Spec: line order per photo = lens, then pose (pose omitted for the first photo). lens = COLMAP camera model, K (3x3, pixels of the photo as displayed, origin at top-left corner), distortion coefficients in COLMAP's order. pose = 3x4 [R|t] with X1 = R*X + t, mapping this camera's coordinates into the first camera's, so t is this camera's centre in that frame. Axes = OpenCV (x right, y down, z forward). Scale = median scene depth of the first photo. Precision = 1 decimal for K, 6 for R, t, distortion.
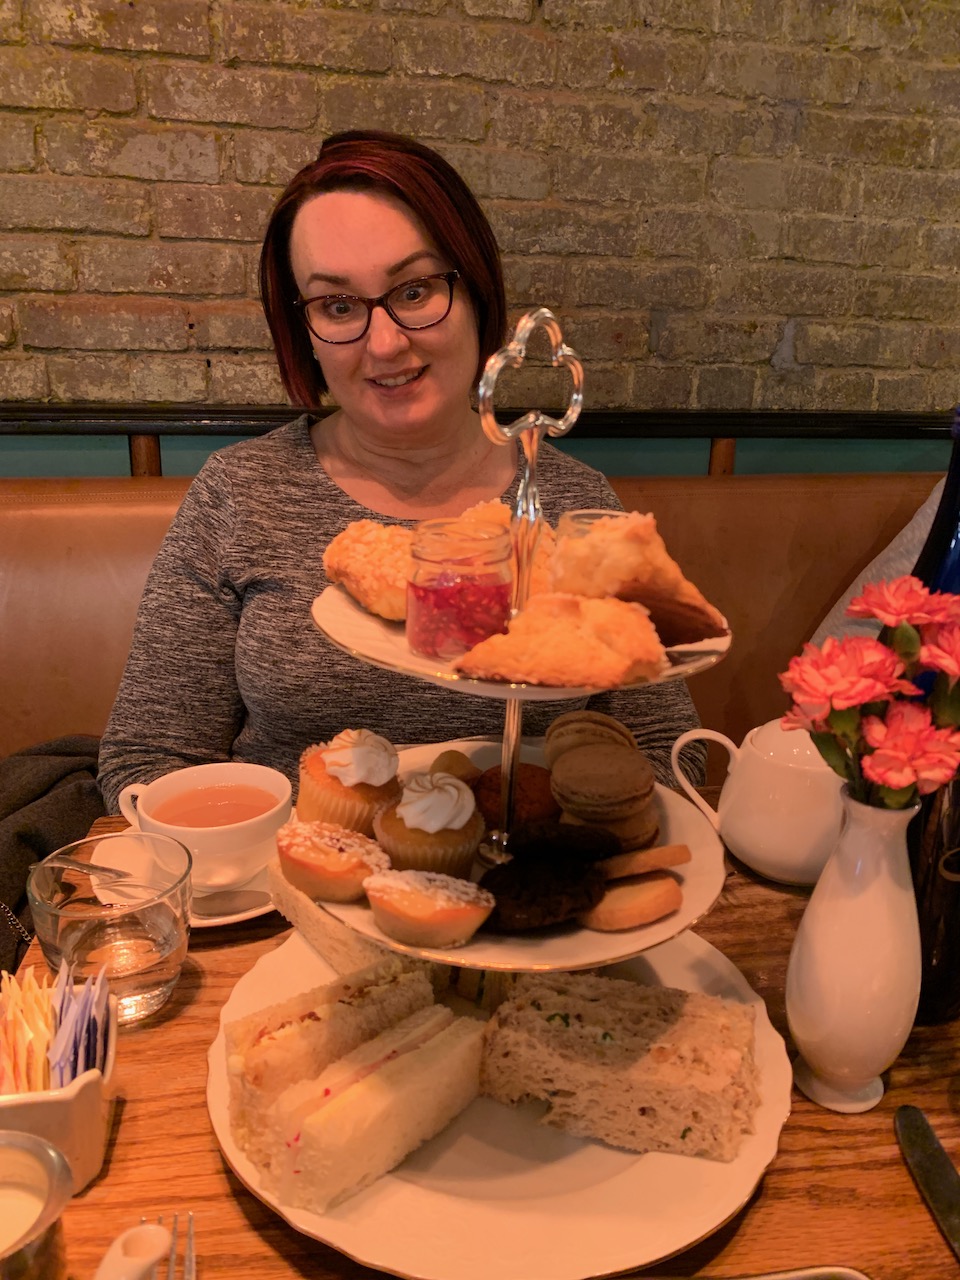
lens RADIAL K [[973.3, 0, 500.6], [0, 973.3, 639.9], [0, 0, 1]] dist [0.101461, -0.196945]
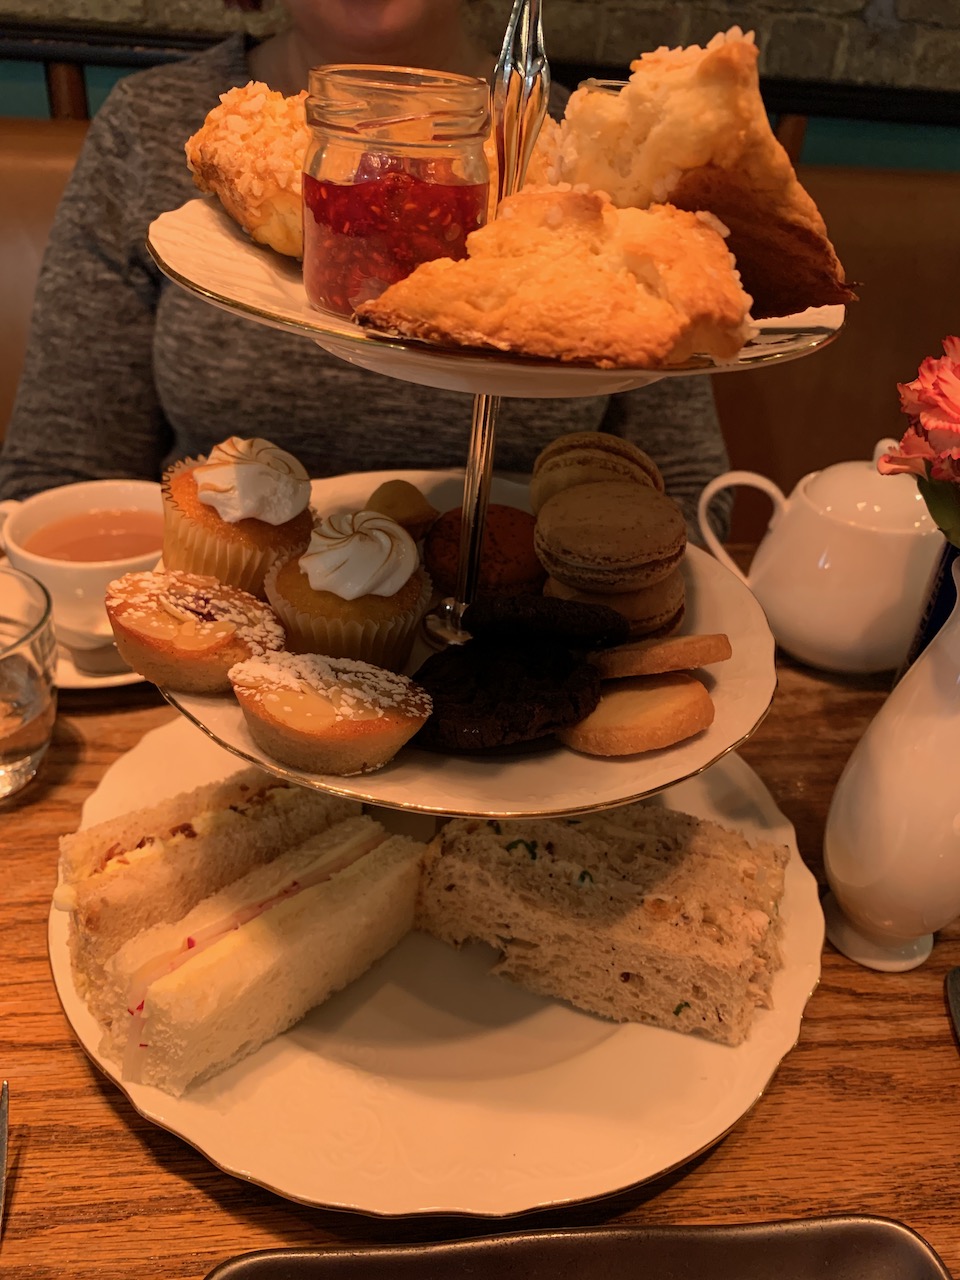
lens RADIAL K [[955.9, 0, 480.0], [0, 955.9, 640.0], [0, 0, 1]] dist [0.043087, -0.079519]
pose [[0.998123, 0.058177, -0.019122, 0.032433], [-0.051110, 0.963393, 0.263175, 0.046314], [0.033733, -0.261704, 0.964559, 0.354053]]
